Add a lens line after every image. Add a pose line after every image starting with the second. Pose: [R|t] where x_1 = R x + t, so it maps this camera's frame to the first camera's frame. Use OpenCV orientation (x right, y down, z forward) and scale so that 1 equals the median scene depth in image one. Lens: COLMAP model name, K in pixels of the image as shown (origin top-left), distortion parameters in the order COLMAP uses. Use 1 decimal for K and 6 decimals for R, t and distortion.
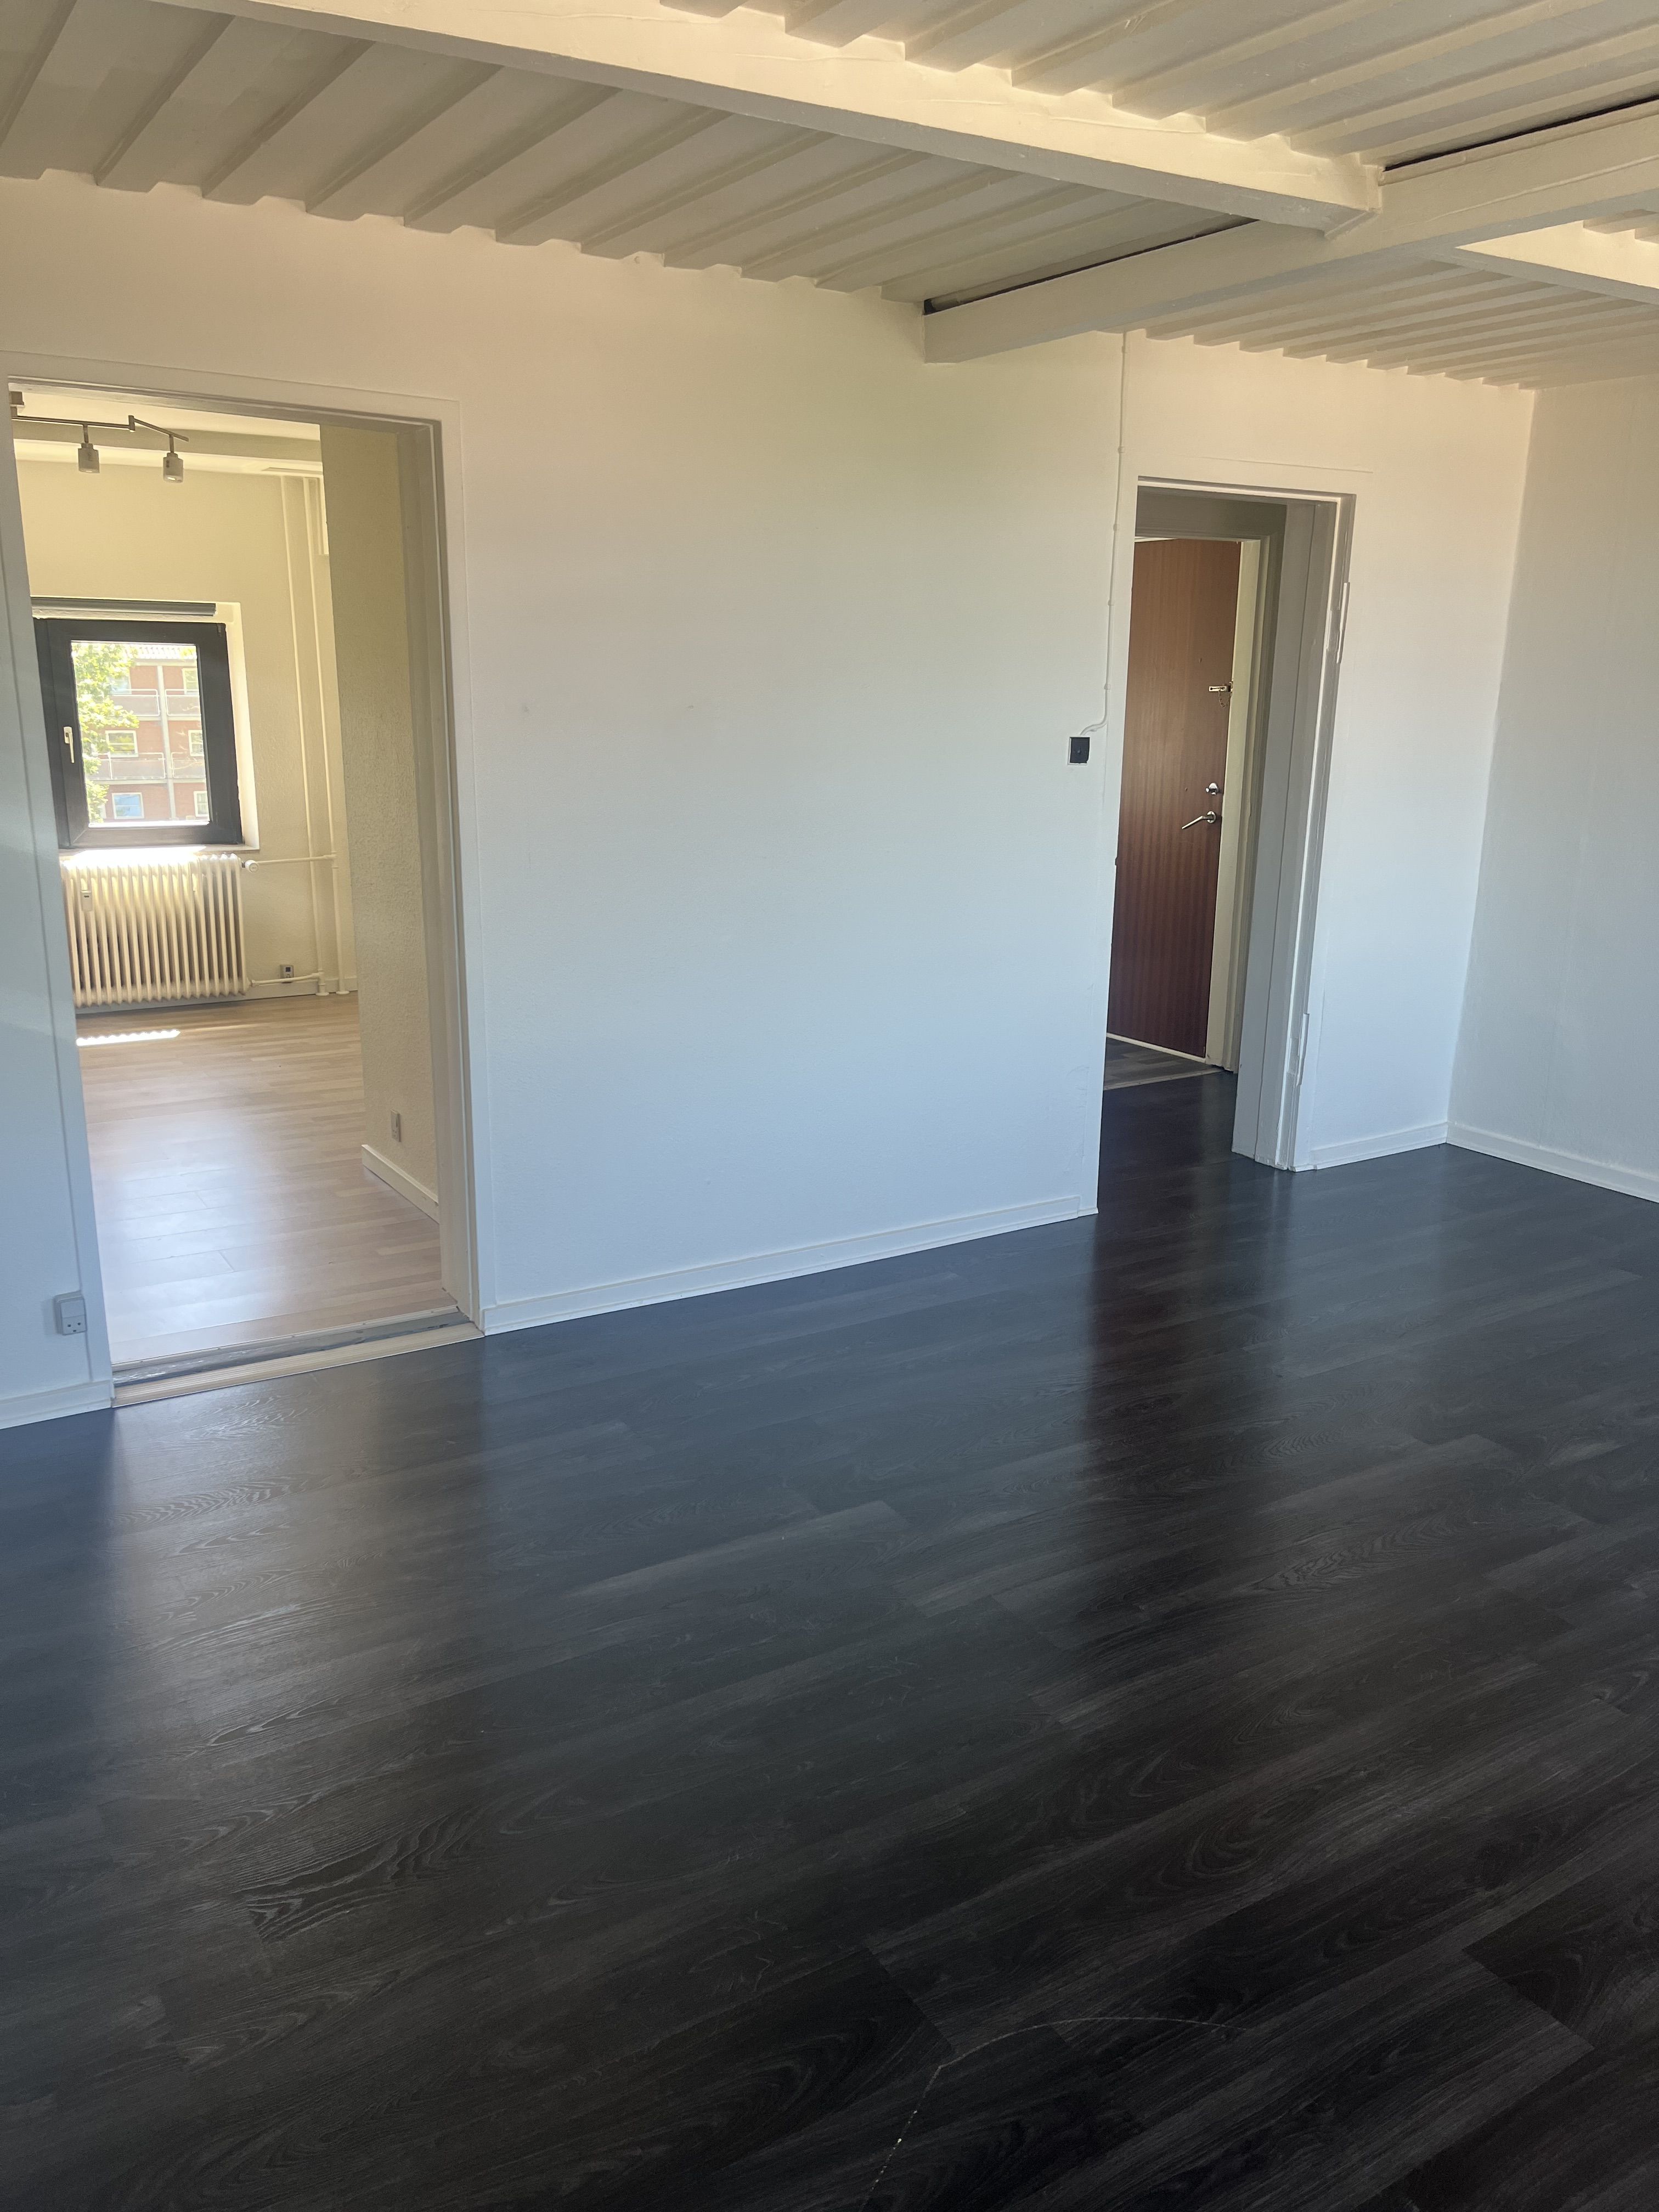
lens RADIAL K [[1686.0, 0, 831.4], [0, 1686.0, 1109.6], [0, 0, 1]] dist [0.004978, -0.004086]
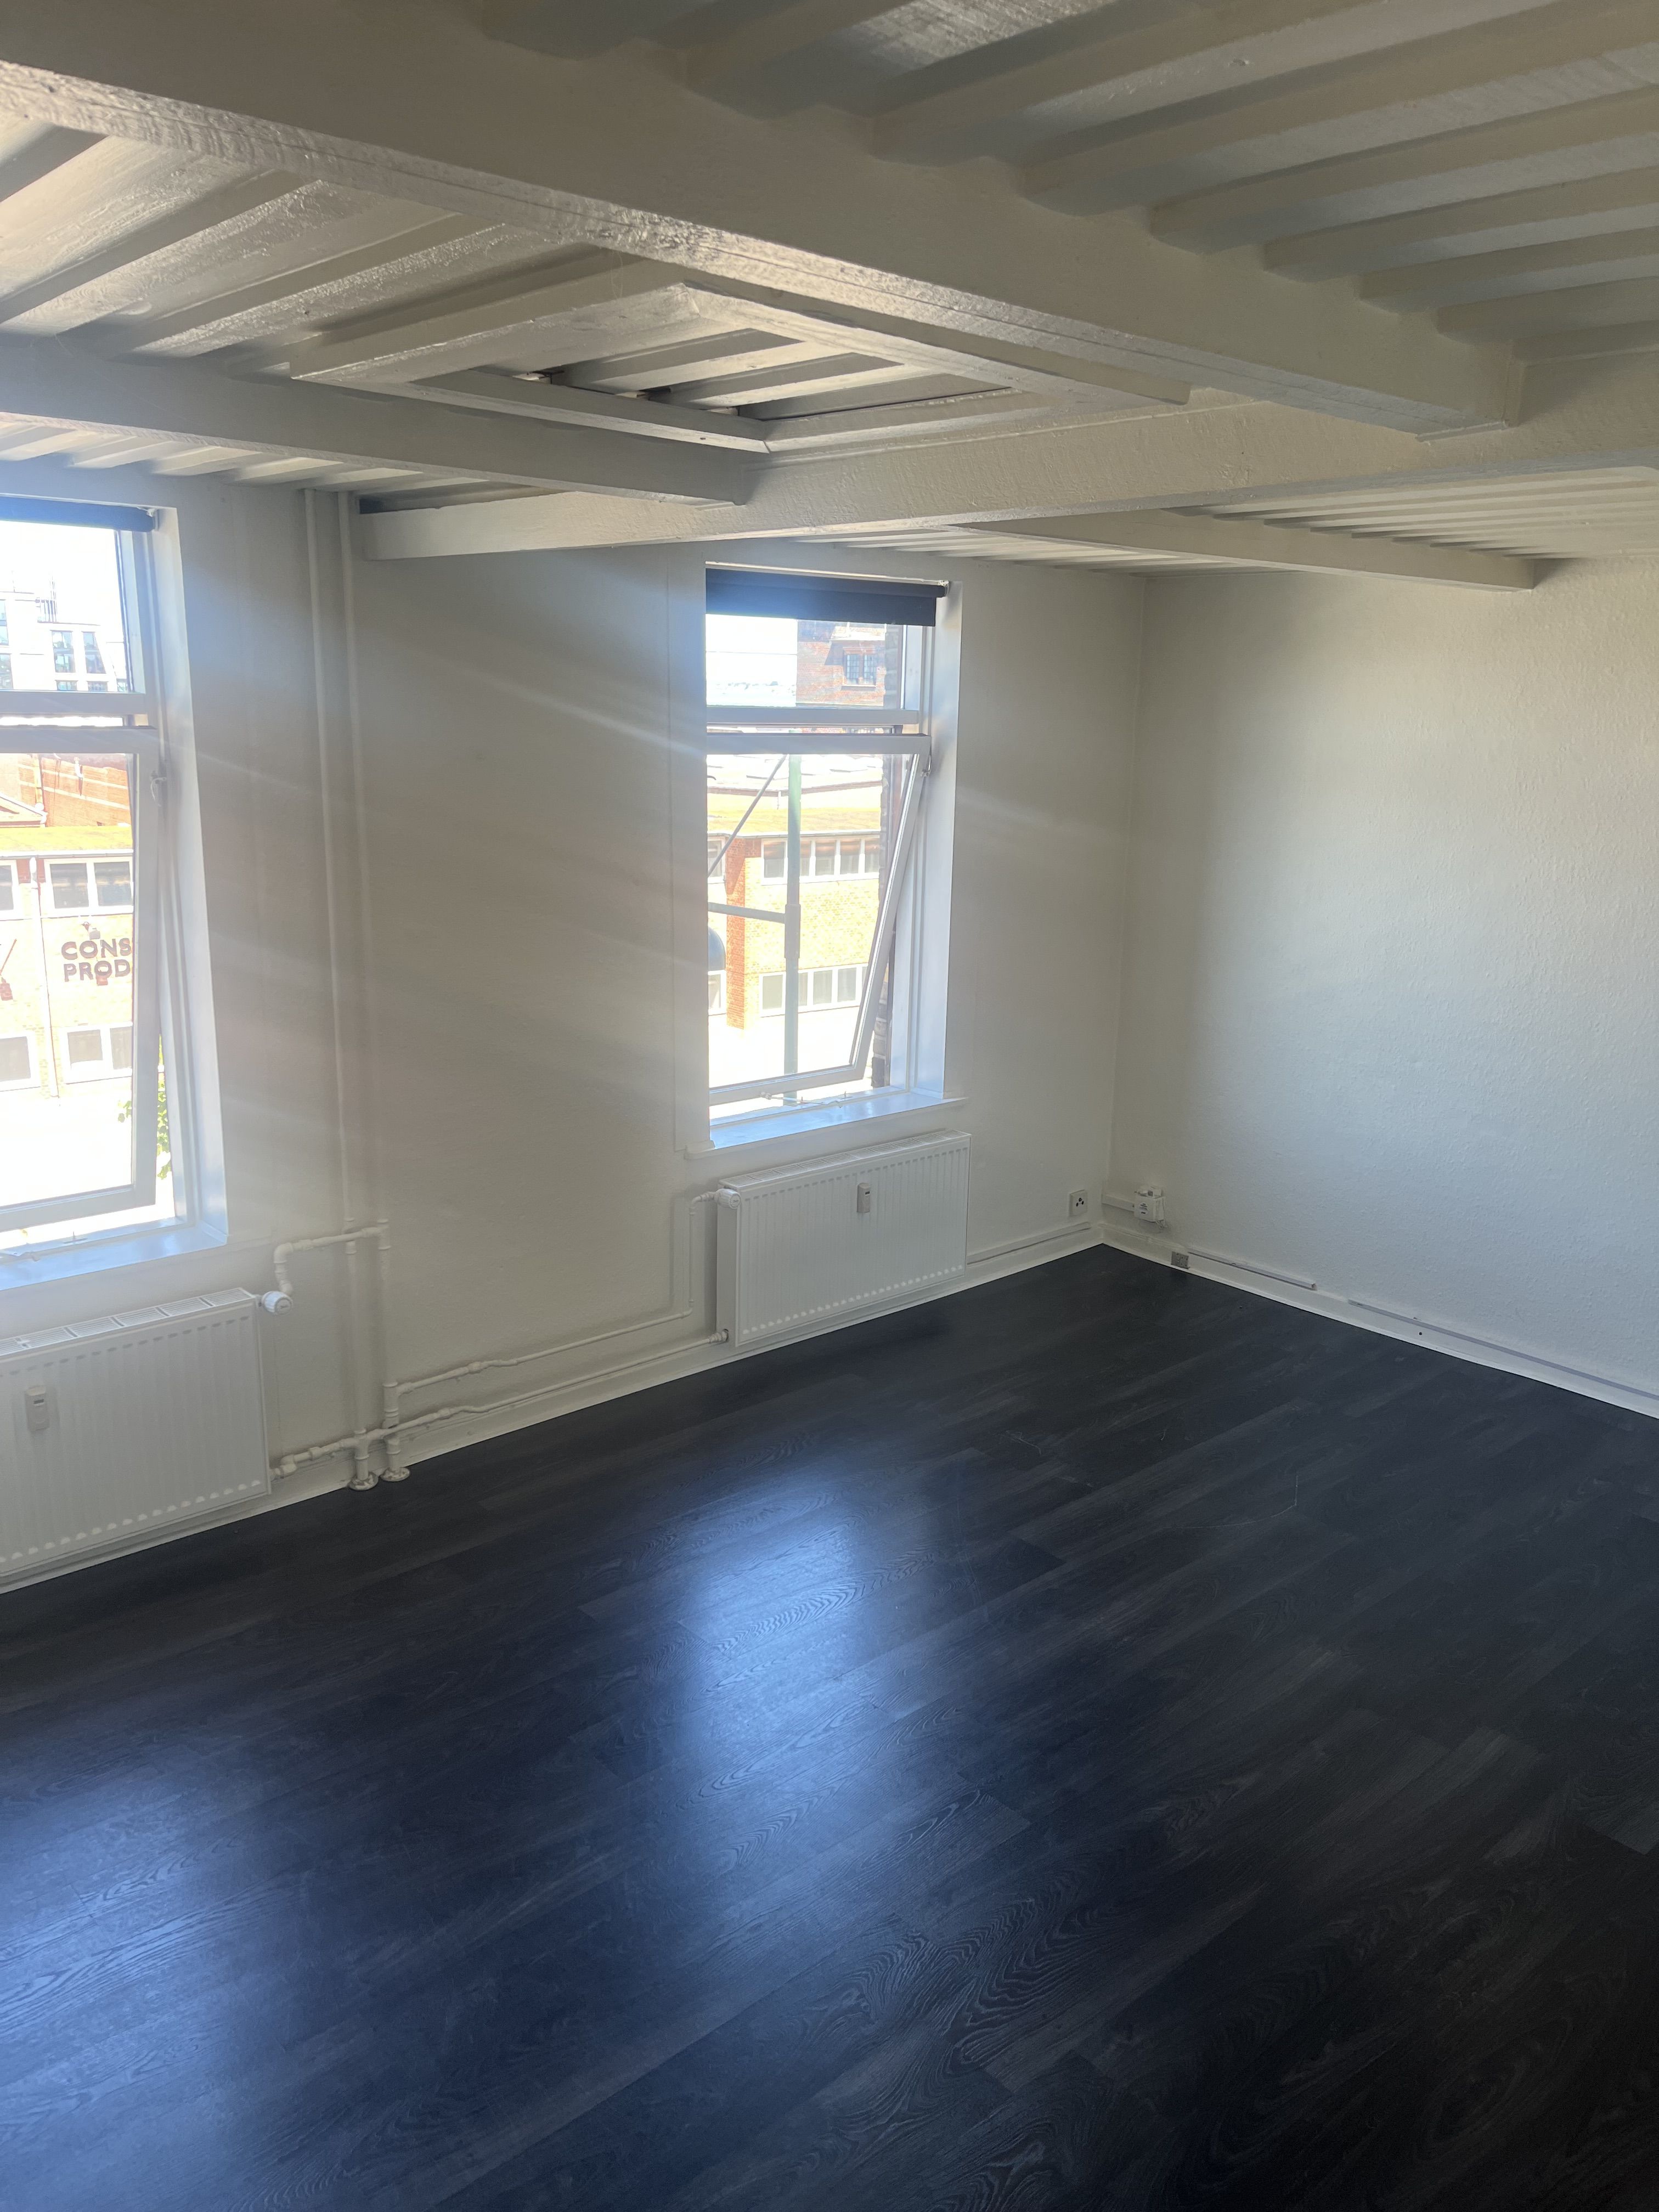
lens RADIAL K [[1686.0, 0, 833.9], [0, 1686.0, 1116.8], [0, 0, 1]] dist [0.004978, -0.004086]
pose [[-0.983795, -0.000767, -0.179296, 0.148215], [-0.088717, 0.871079, 0.483063, -0.123958], [0.155811, 0.491142, -0.857031, 0.356740]]
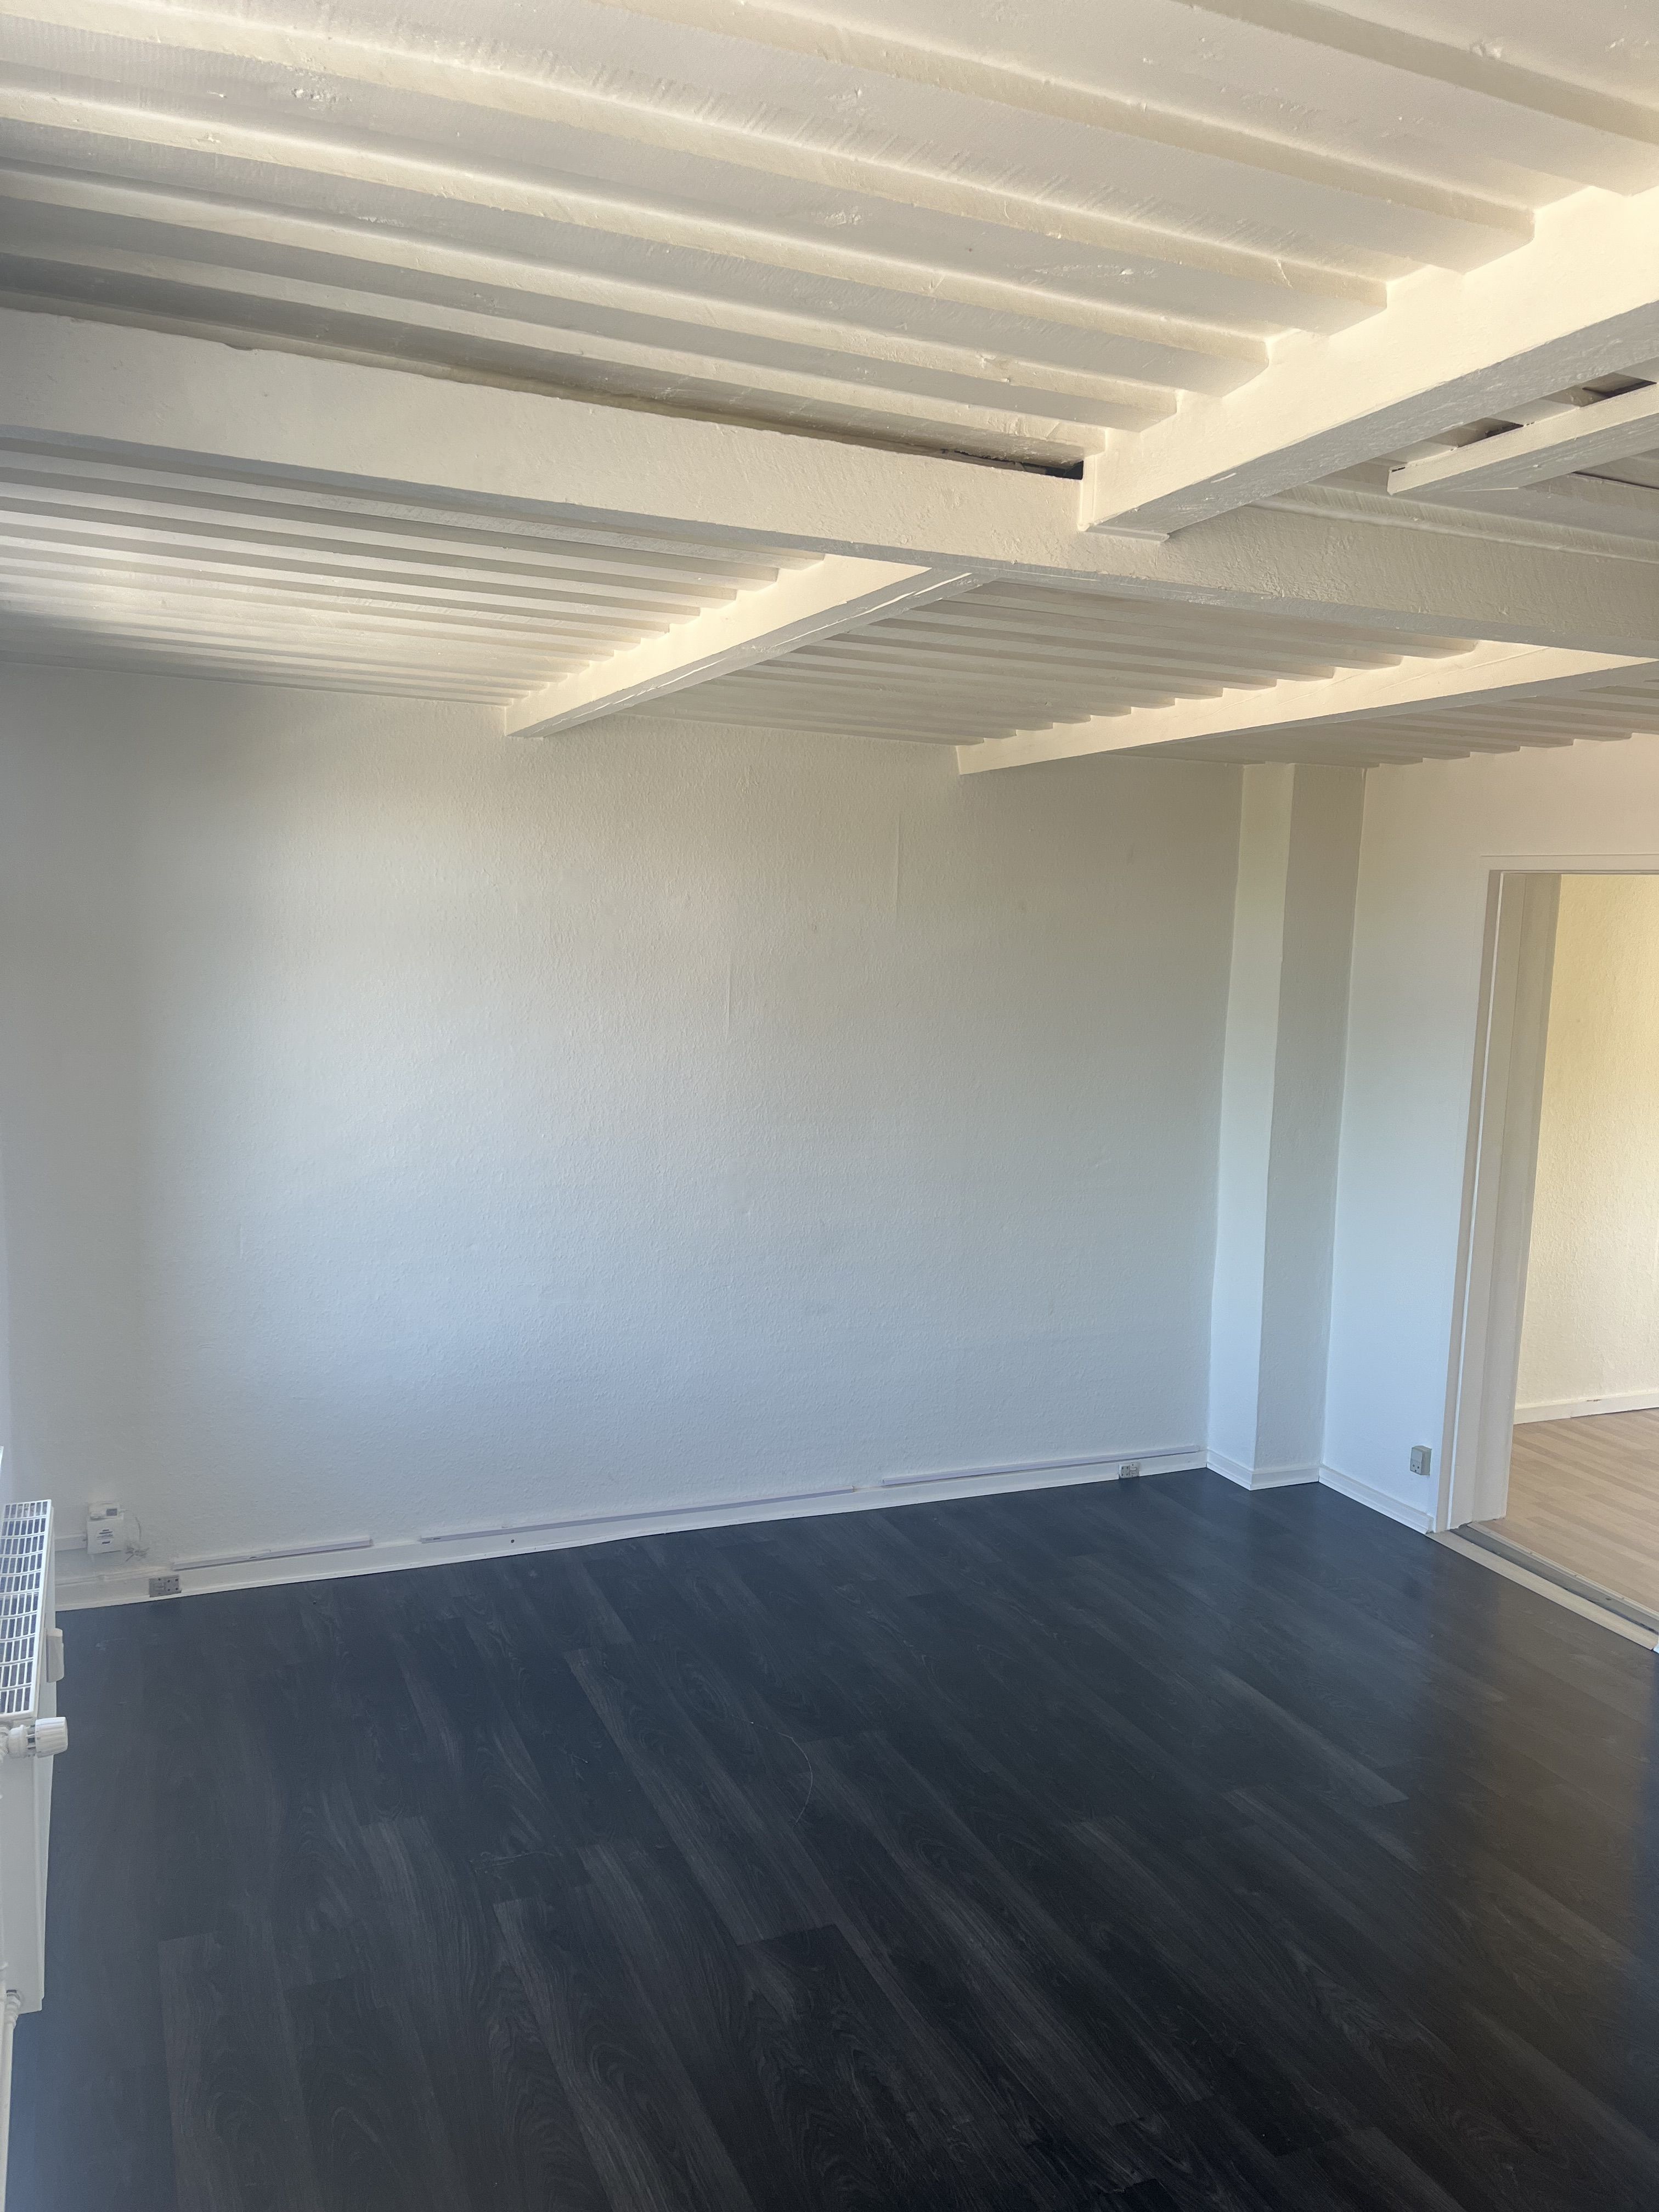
lens RADIAL K [[1686.0, 0, 834.1], [0, 1686.0, 1090.1], [0, 0, 1]] dist [0.004978, -0.004086]
pose [[-0.146160, 0.077401, -0.986228, 0.270815], [-0.295881, 0.947878, 0.118241, -0.054801], [0.943977, 0.309088, -0.115640, 0.146204]]
